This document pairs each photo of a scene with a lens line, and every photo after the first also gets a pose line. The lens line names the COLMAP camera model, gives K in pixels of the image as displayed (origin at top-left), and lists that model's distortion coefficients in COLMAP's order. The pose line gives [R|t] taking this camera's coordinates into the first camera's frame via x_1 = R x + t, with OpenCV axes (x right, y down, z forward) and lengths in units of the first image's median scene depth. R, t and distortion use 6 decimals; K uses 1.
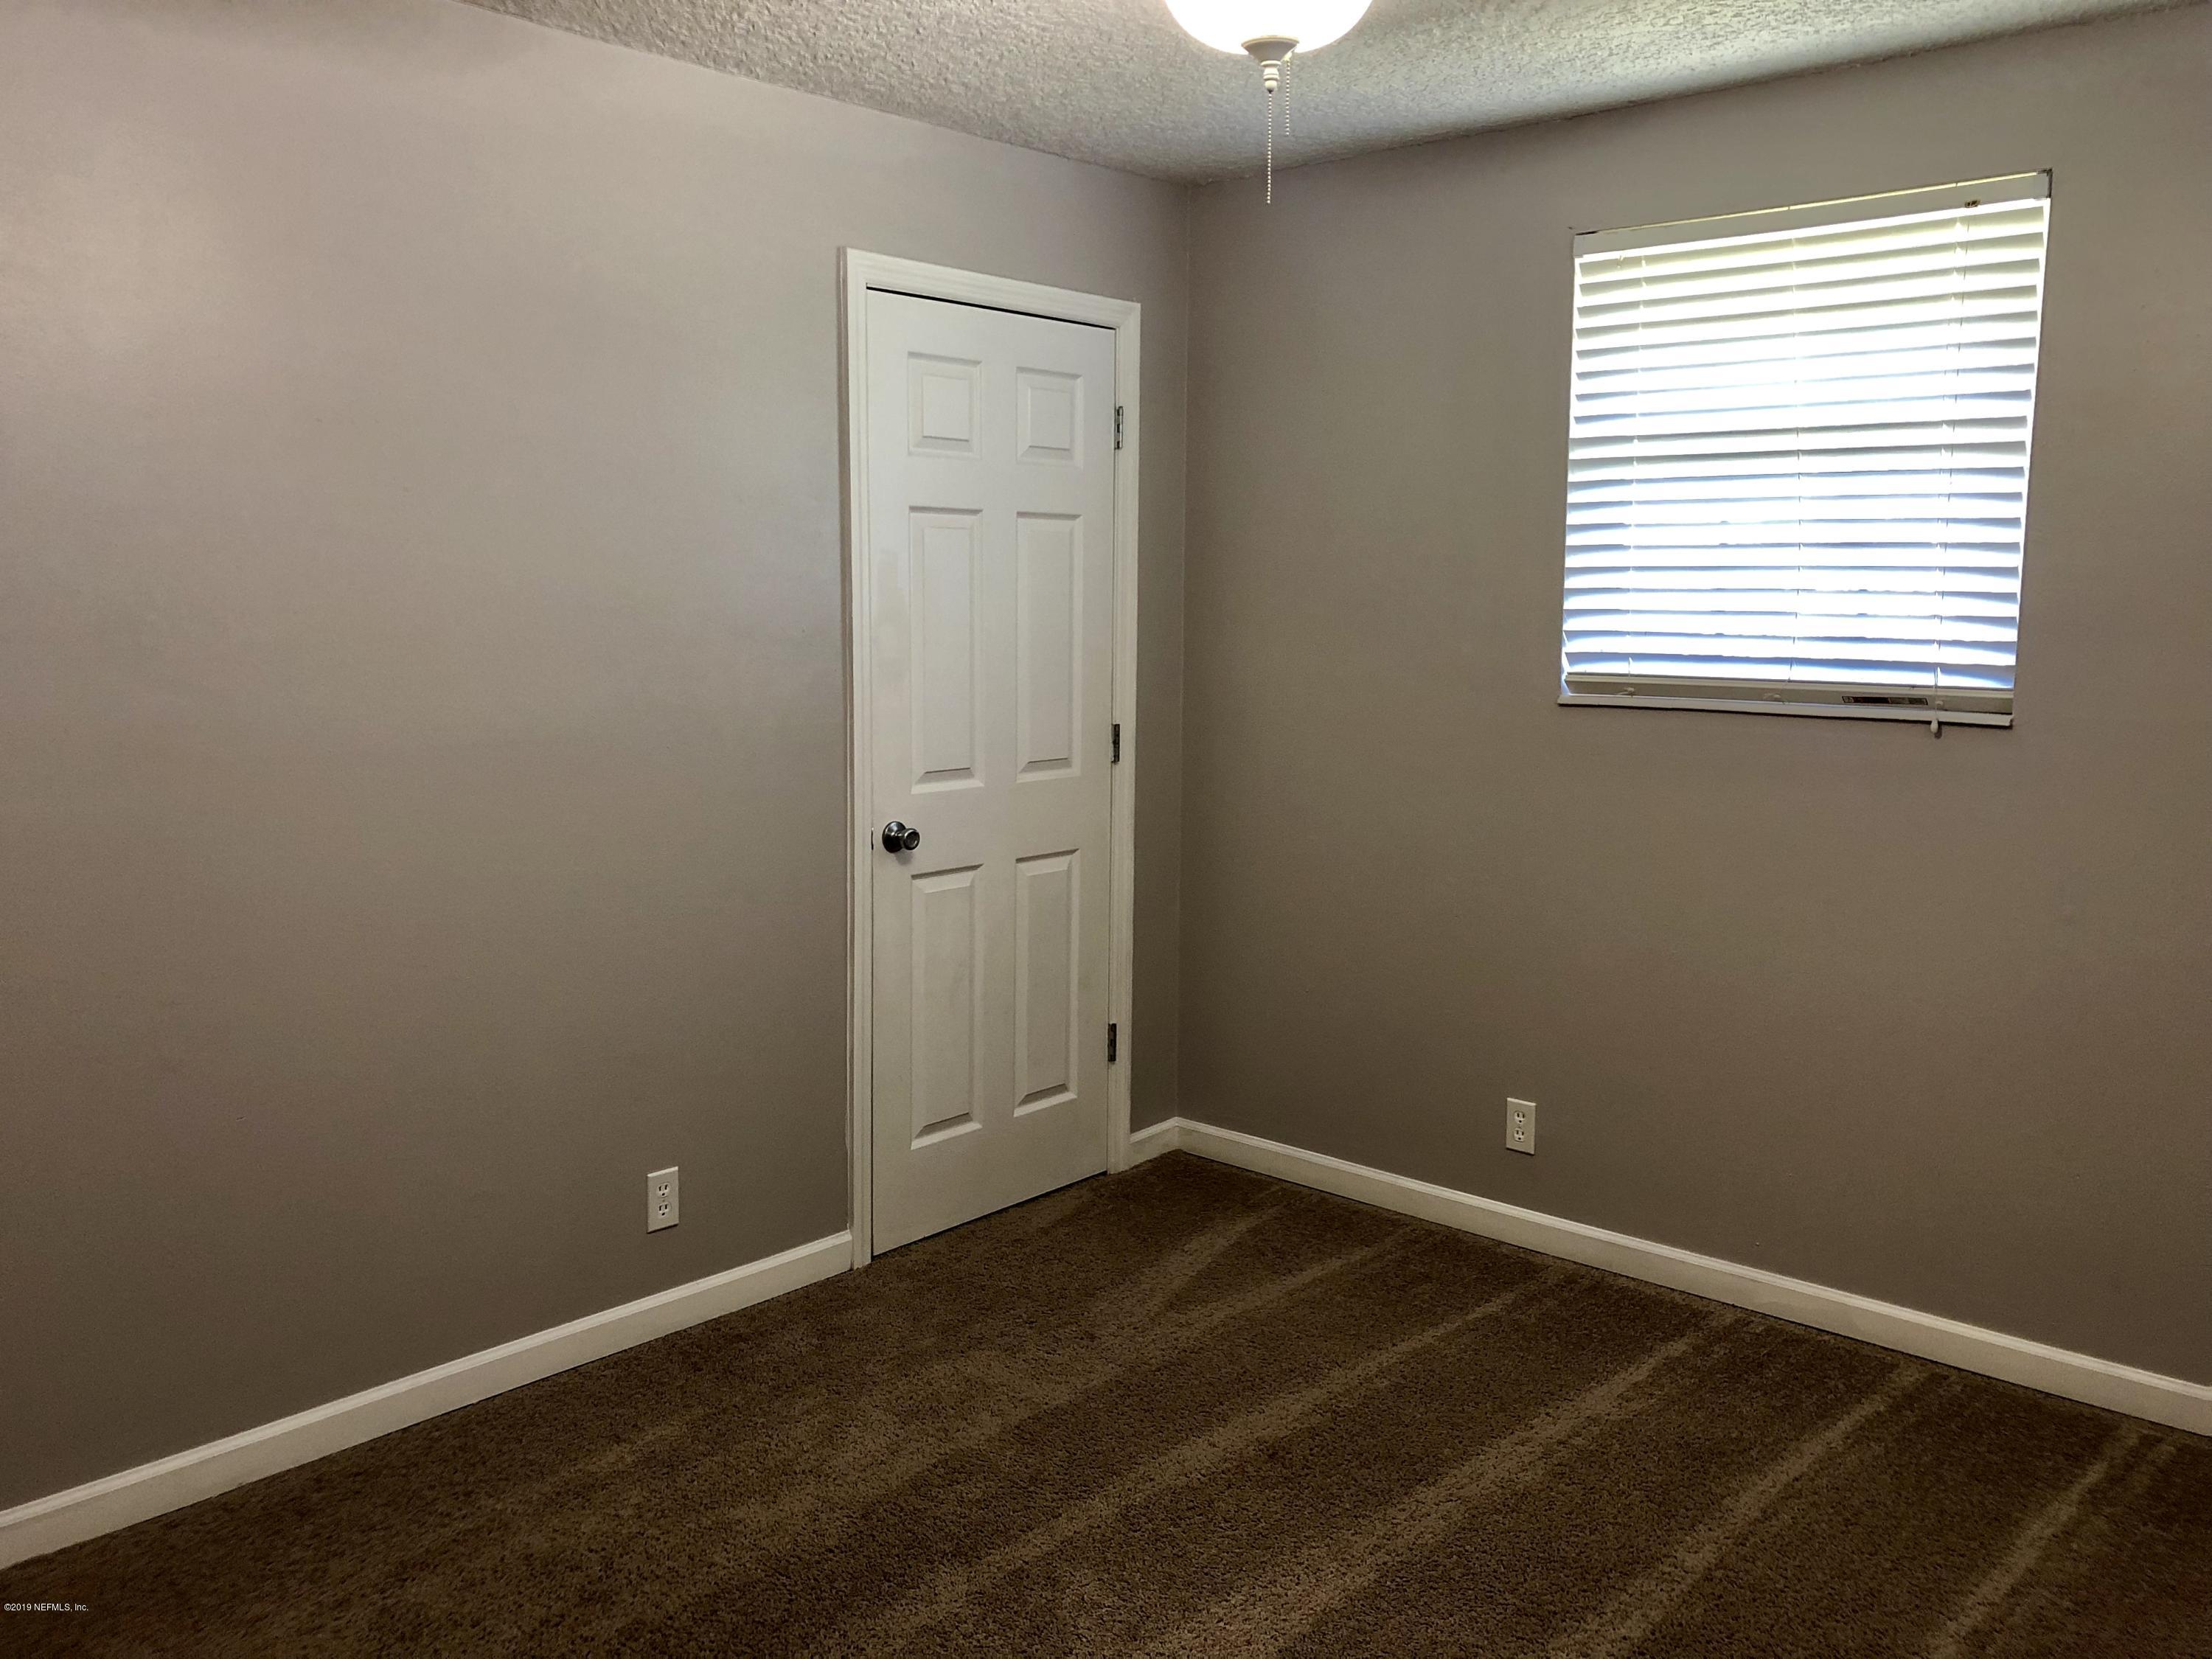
lens RADIAL K [[1815.9, 0, 1105.1], [0, 1815.9, 826.9], [0, 0, 1]] dist [0.058907, -0.074096]
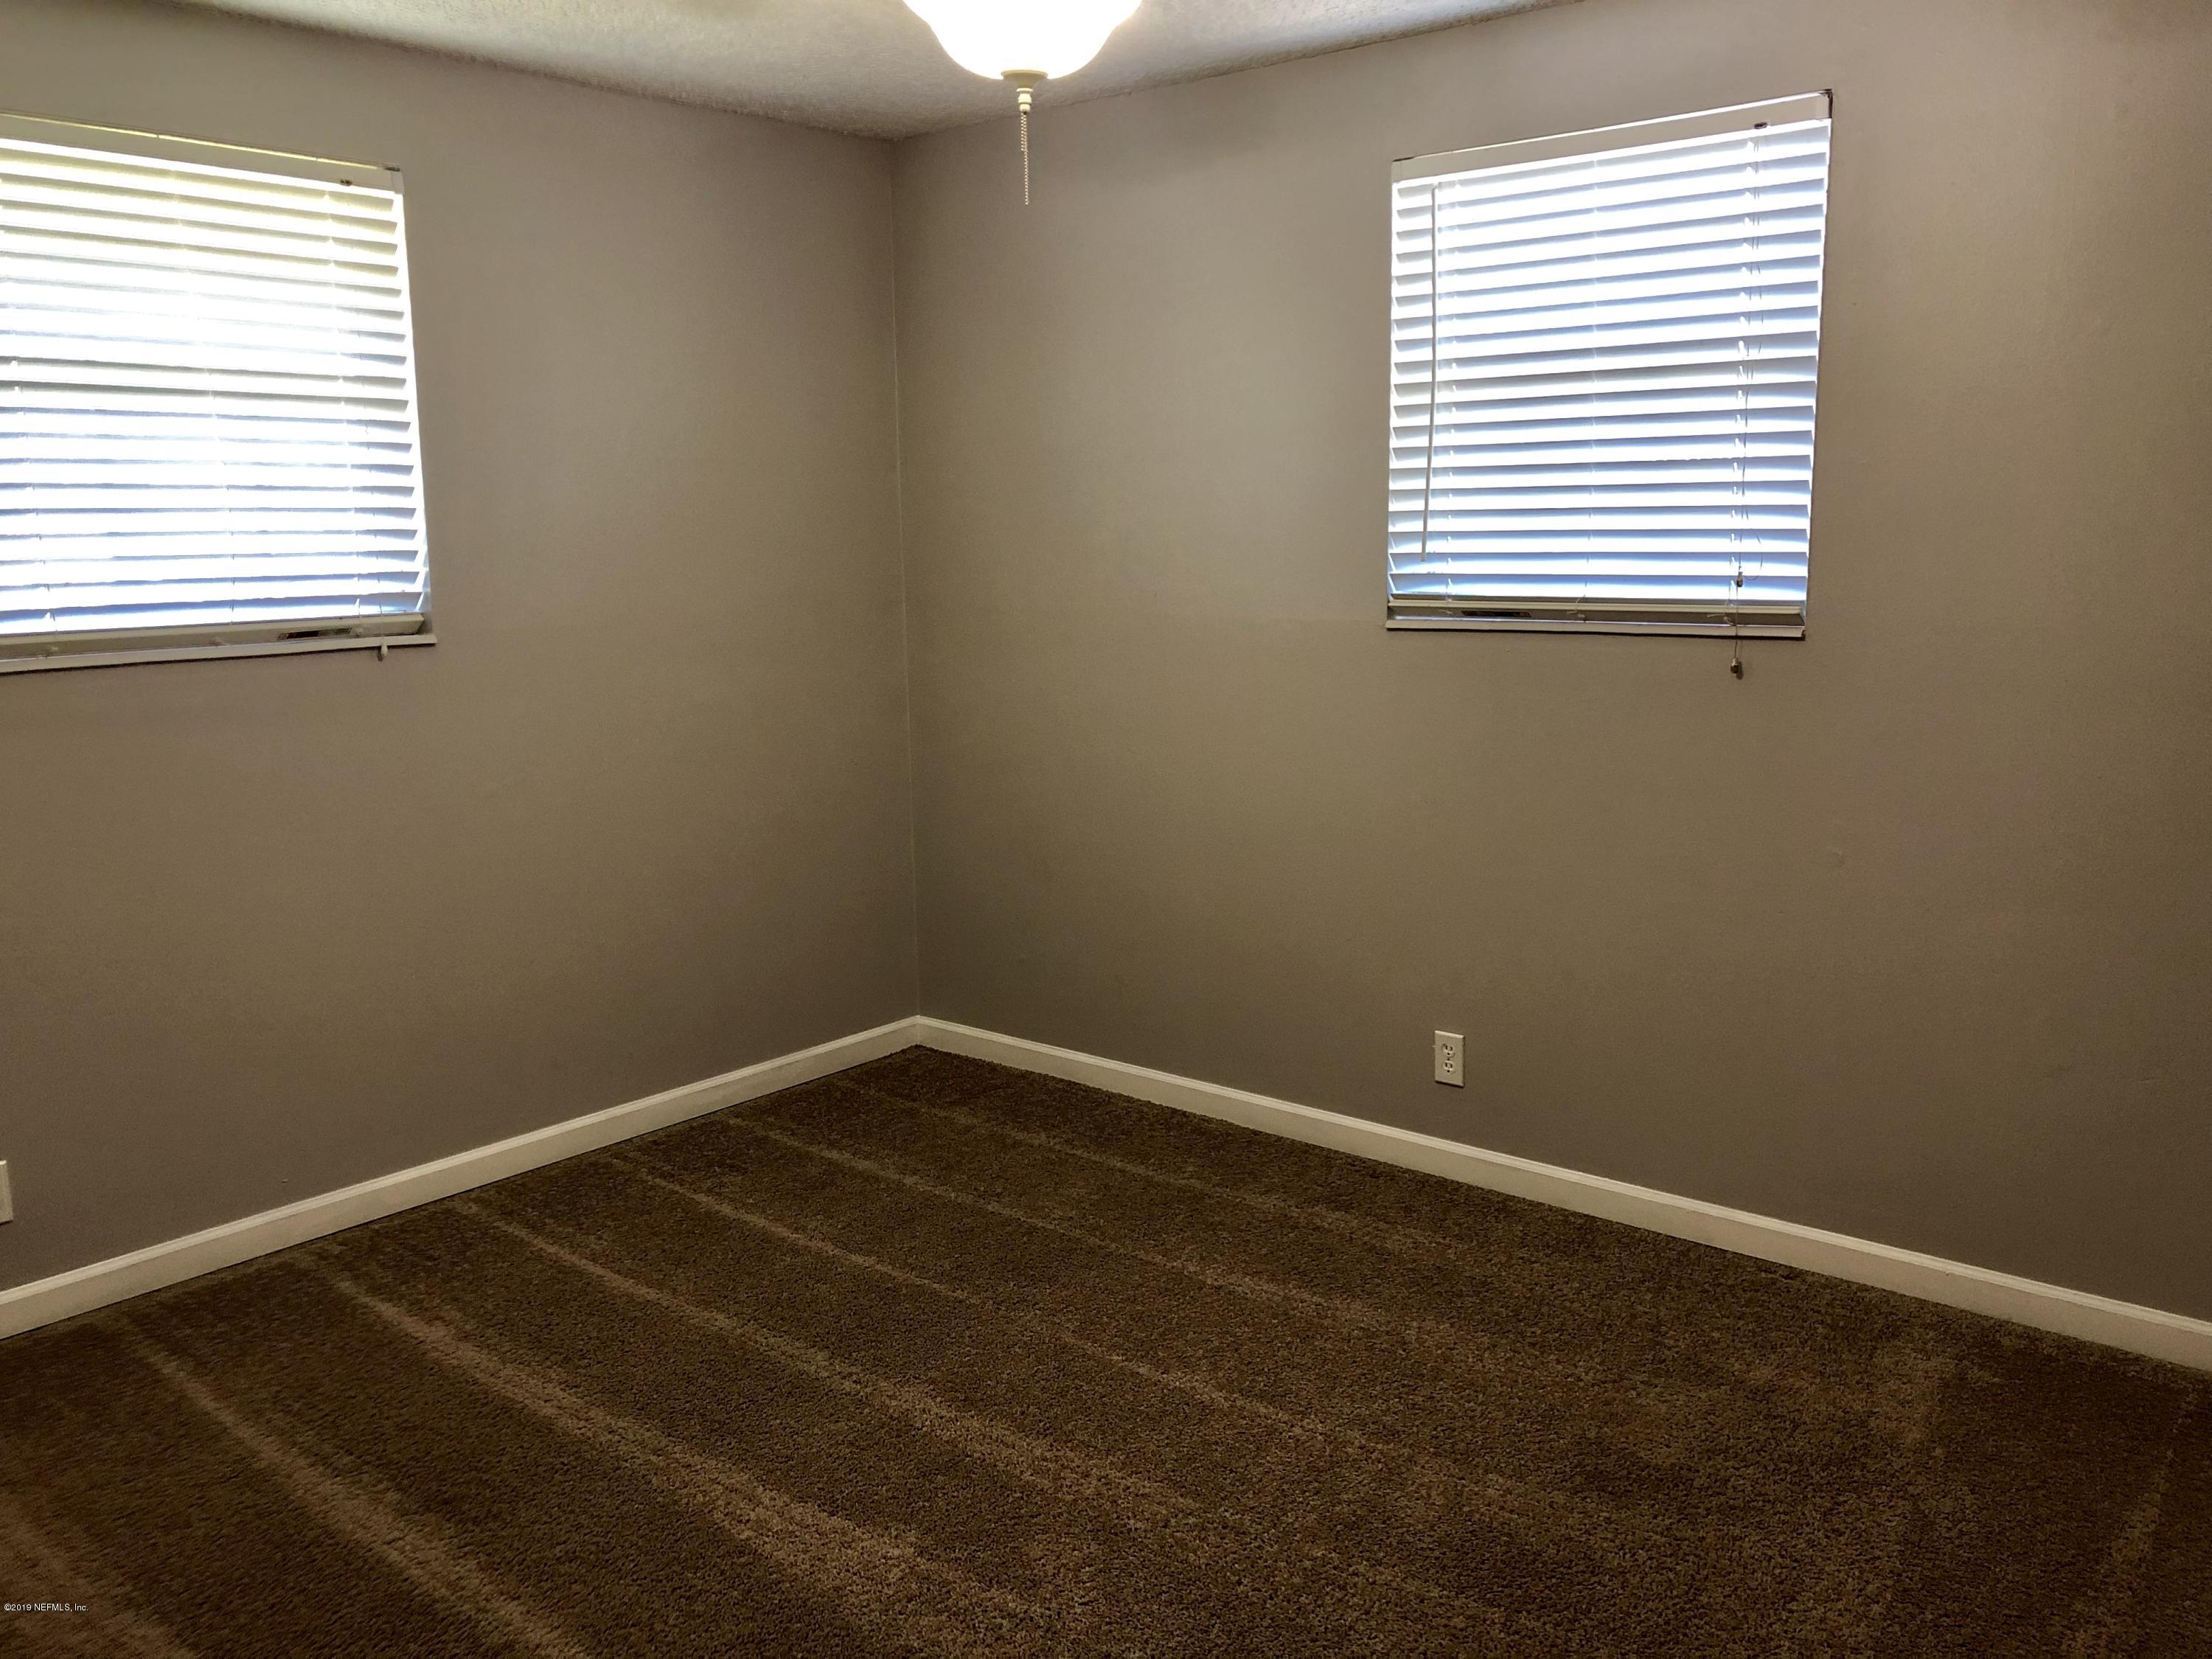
lens RADIAL K [[1815.9, 0, 1106.4], [0, 1815.9, 829.8], [0, 0, 1]] dist [0.058907, -0.074096]
pose [[-0.020881, -0.180451, 0.983362, -0.674408], [0.147764, 0.972218, 0.181543, -0.085462], [-0.988802, 0.149097, 0.006363, 0.563628]]
